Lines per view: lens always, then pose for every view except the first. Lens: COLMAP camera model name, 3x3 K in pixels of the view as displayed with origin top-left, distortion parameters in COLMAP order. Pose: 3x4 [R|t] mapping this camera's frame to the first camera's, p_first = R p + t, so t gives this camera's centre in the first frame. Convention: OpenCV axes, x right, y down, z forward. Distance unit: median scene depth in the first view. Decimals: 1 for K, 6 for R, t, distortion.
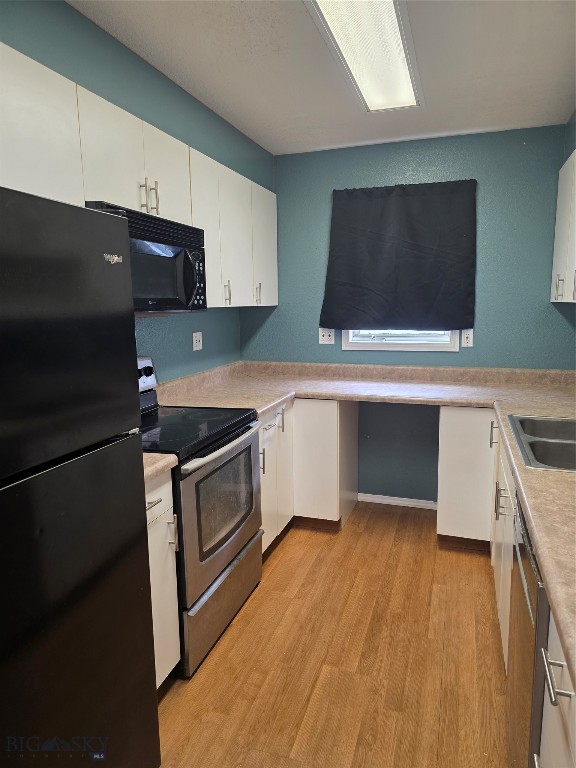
lens RADIAL K [[518.0, 0, 286.1], [0, 518.0, 388.5], [0, 0, 1]] dist [0.052083, -0.031826]
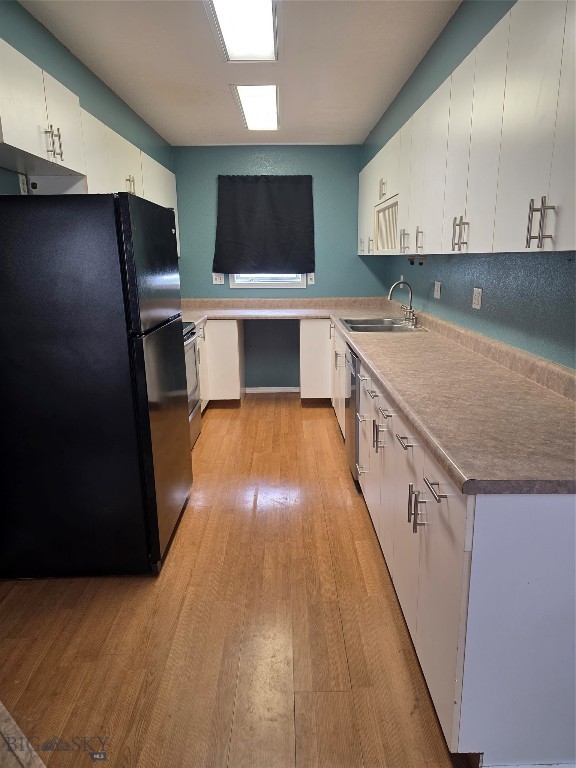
lens RADIAL K [[518.0, 0, 291.6], [0, 518.0, 382.2], [0, 0, 1]] dist [0.052083, -0.031826]
pose [[0.944668, -0.073618, 0.319659, -0.241777], [0.050383, 0.995491, 0.080370, 0.089144], [-0.324135, -0.059818, 0.944118, -0.495959]]
